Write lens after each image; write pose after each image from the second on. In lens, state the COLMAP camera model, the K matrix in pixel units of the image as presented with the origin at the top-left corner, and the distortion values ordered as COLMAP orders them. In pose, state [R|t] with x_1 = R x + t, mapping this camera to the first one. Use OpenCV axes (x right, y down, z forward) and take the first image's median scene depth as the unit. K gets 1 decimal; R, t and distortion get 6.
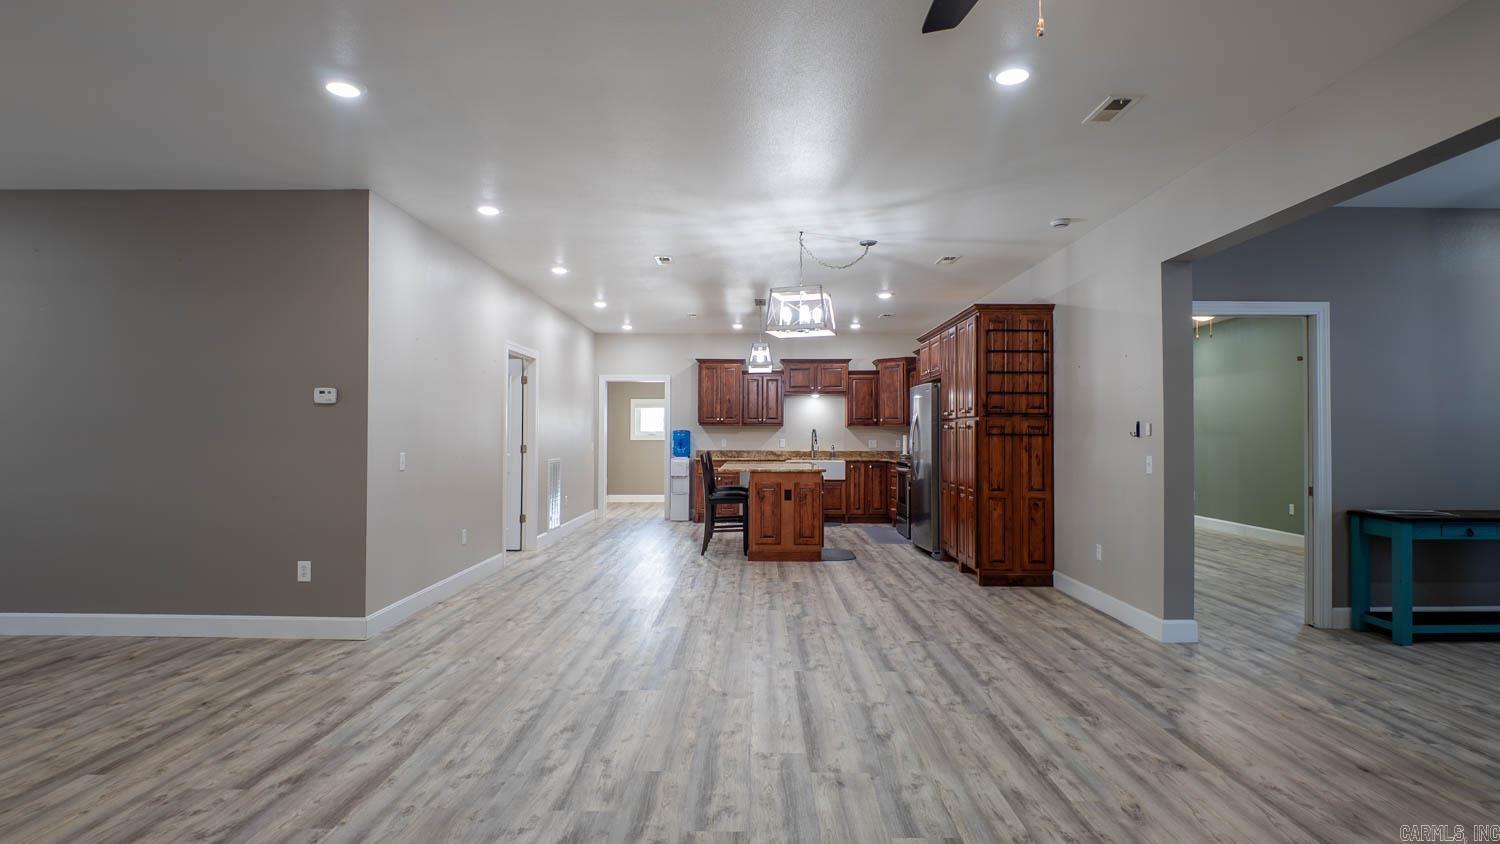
lens RADIAL K [[772.8, 0, 737.0], [0, 772.8, 426.9], [0, 0, 1]] dist [0.002468, -0.015135]
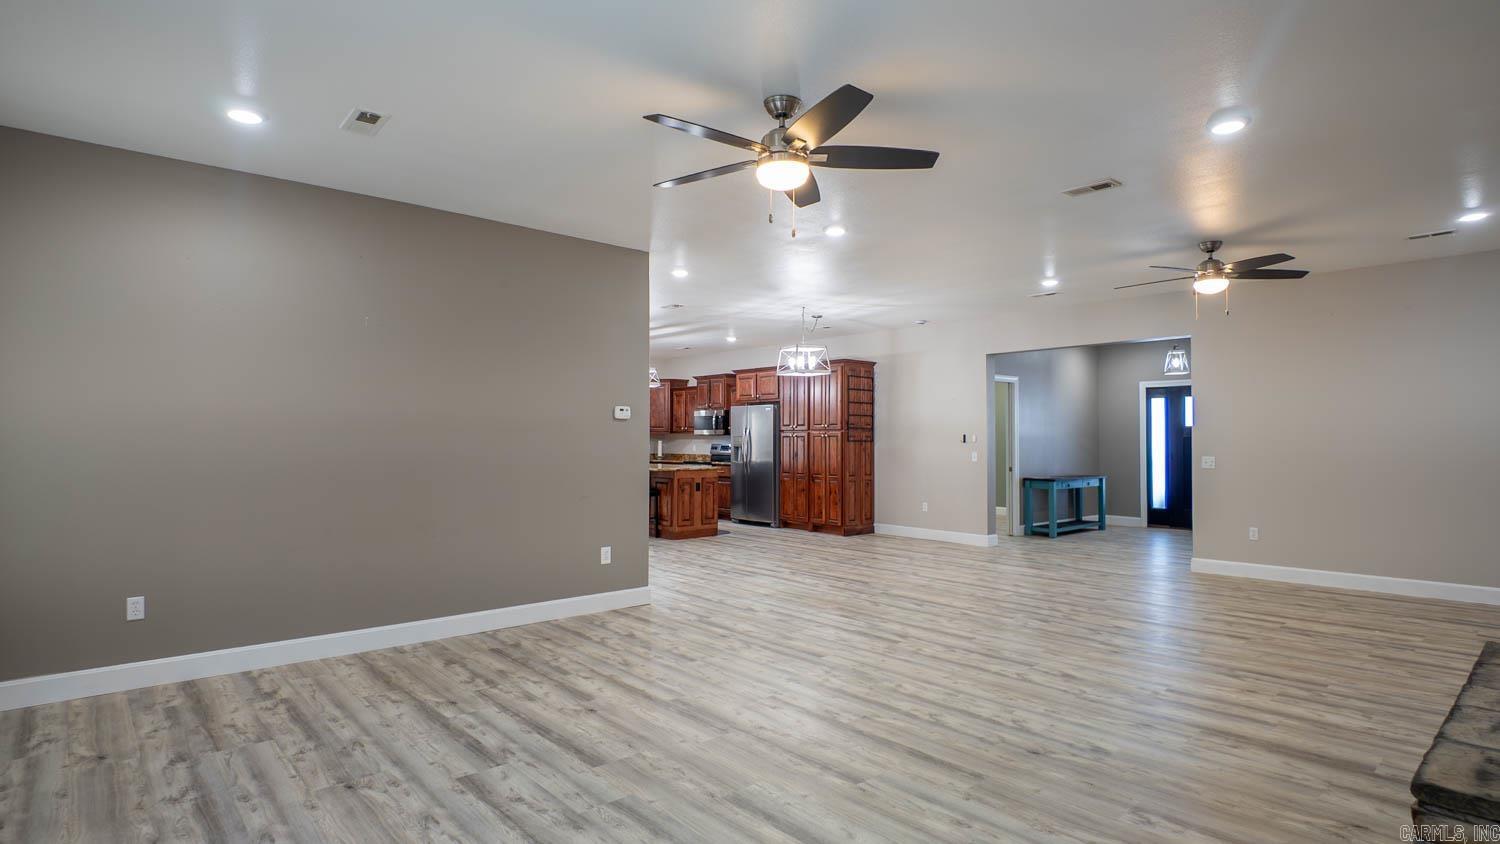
lens RADIAL K [[772.8, 0, 741.1], [0, 772.8, 417.9], [0, 0, 1]] dist [0.002468, -0.015135]
pose [[0.752469, 0.017629, 0.658392, -0.885896], [-0.007350, 0.999804, -0.018370, -0.007271], [-0.658587, 0.008983, 0.752451, -0.048783]]
